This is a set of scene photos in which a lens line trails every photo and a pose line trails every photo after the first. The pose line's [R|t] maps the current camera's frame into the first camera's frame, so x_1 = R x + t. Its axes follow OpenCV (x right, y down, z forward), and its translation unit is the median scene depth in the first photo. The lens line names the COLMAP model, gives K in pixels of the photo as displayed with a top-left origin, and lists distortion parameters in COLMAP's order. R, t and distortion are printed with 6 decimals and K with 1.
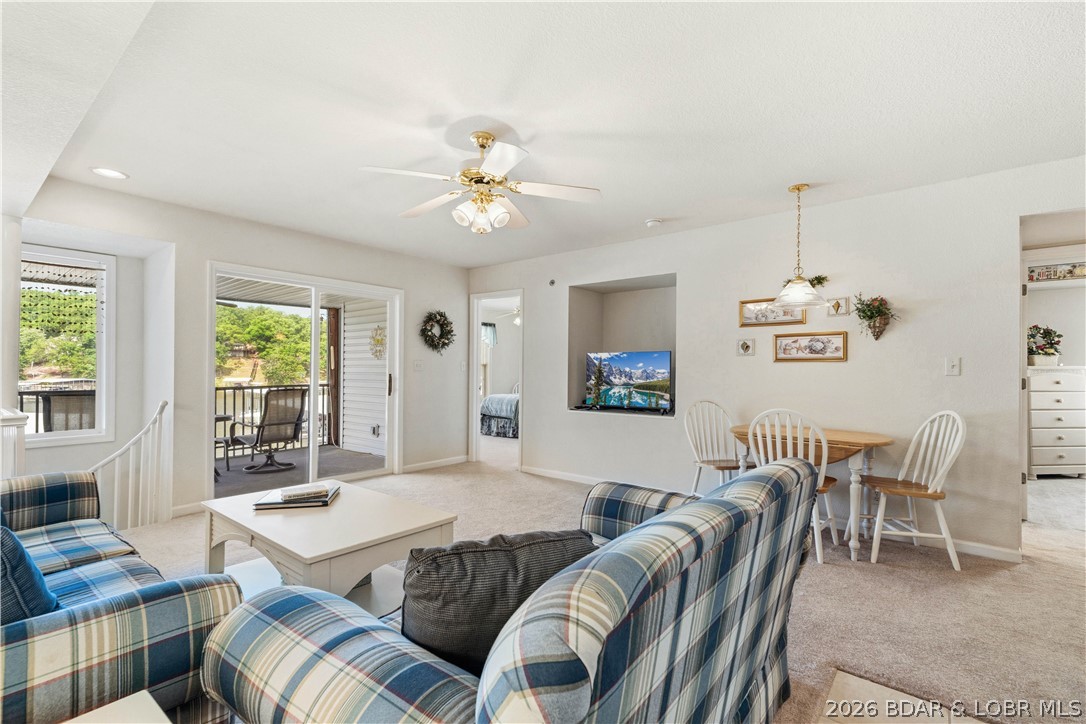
lens RADIAL K [[490.2, 0, 545.0], [0, 490.2, 373.1], [0, 0, 1]] dist [0.025133, 0.000462]
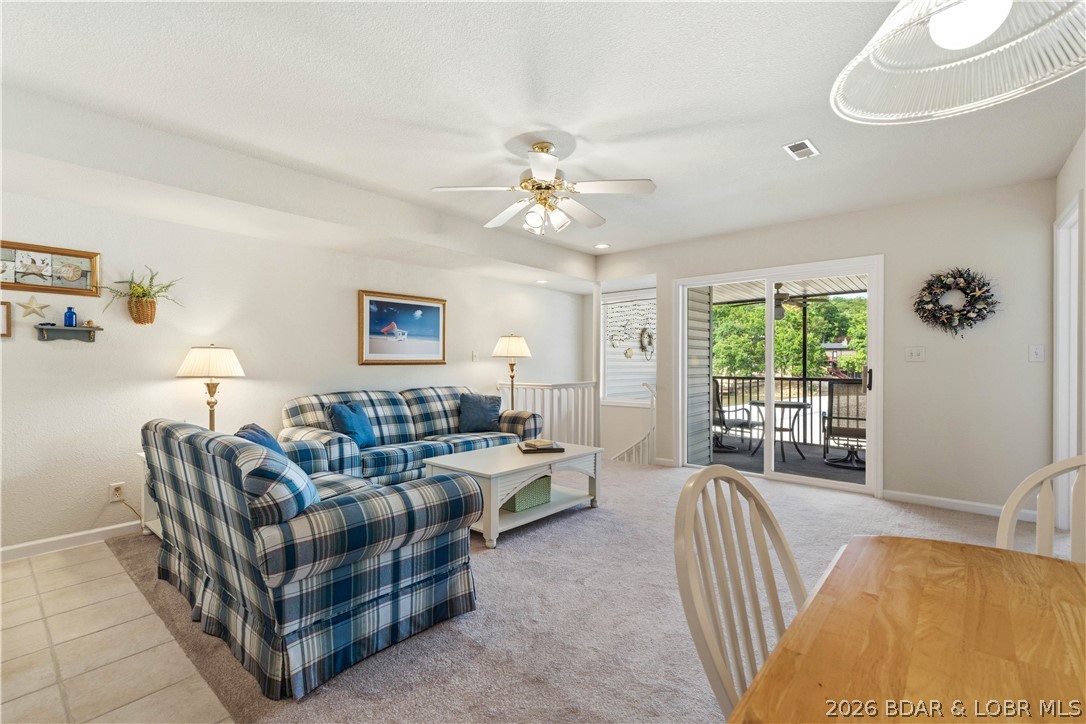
lens RADIAL K [[483.5, 0, 551.2], [0, 483.5, 367.6], [0, 0, 1]] dist [0.001806, 0.000085]
pose [[-0.020168, 0.005223, -0.999783, 0.517569], [-0.003815, 0.999979, 0.005301, 0.002329], [0.999789, 0.003921, -0.020148, 0.572415]]
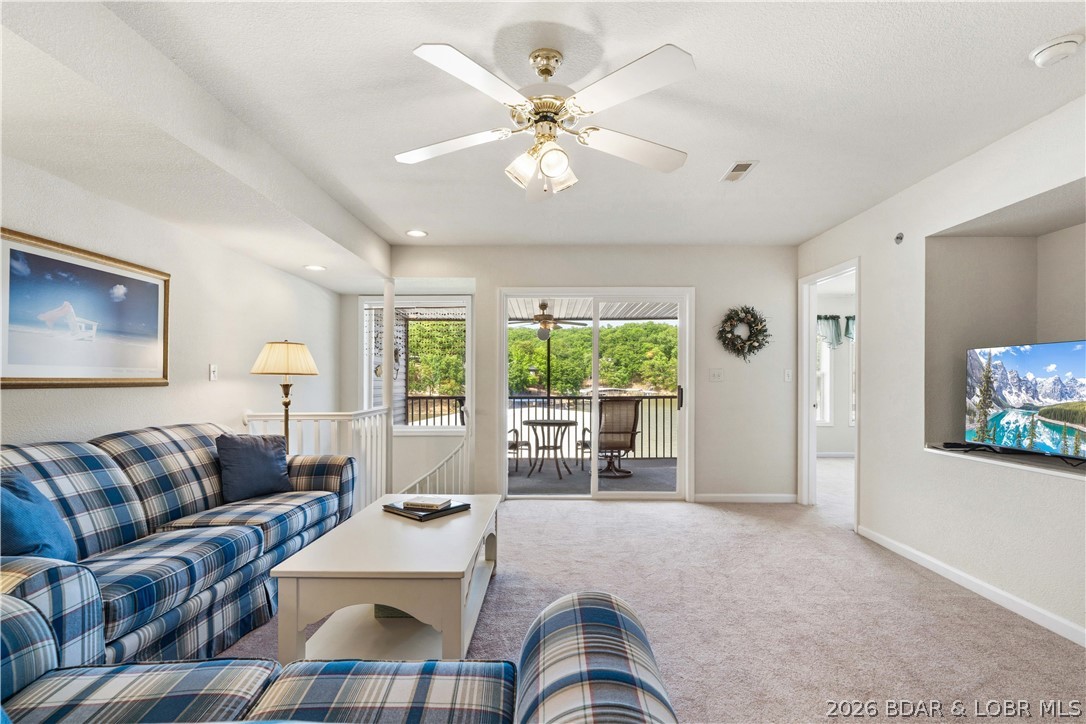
lens RADIAL K [[487.3, 0, 548.7], [0, 487.3, 381.4], [0, 0, 1]] dist [0.001203, 0.000444]
pose [[0.627569, -0.005460, -0.778542, 0.238086], [0.000472, 0.999978, -0.006632, 0.000351], [0.778561, 0.003794, 0.627558, 0.306031]]
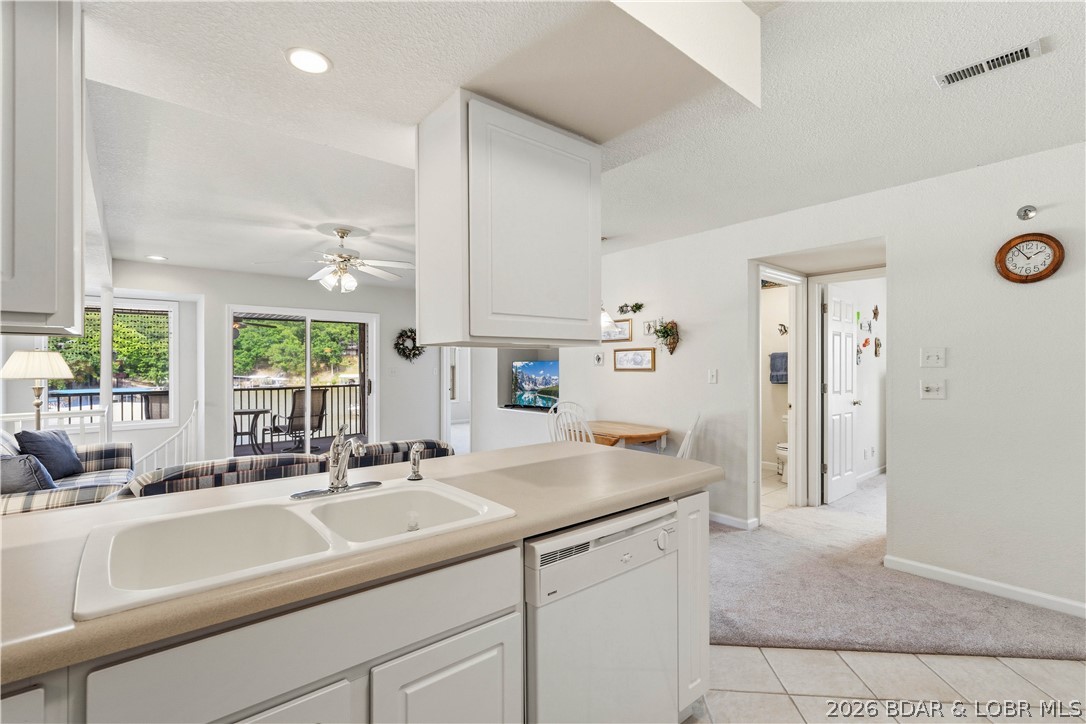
lens RADIAL K [[496.5, 0, 546.0], [0, 496.5, 365.2], [0, 0, 1]] dist [-0.001687, -0.000155]
pose [[0.982449, -0.009276, -0.186302, 0.429096], [0.008407, 0.999950, -0.005455, -0.026266], [0.186343, 0.003793, 0.982477, -0.217334]]
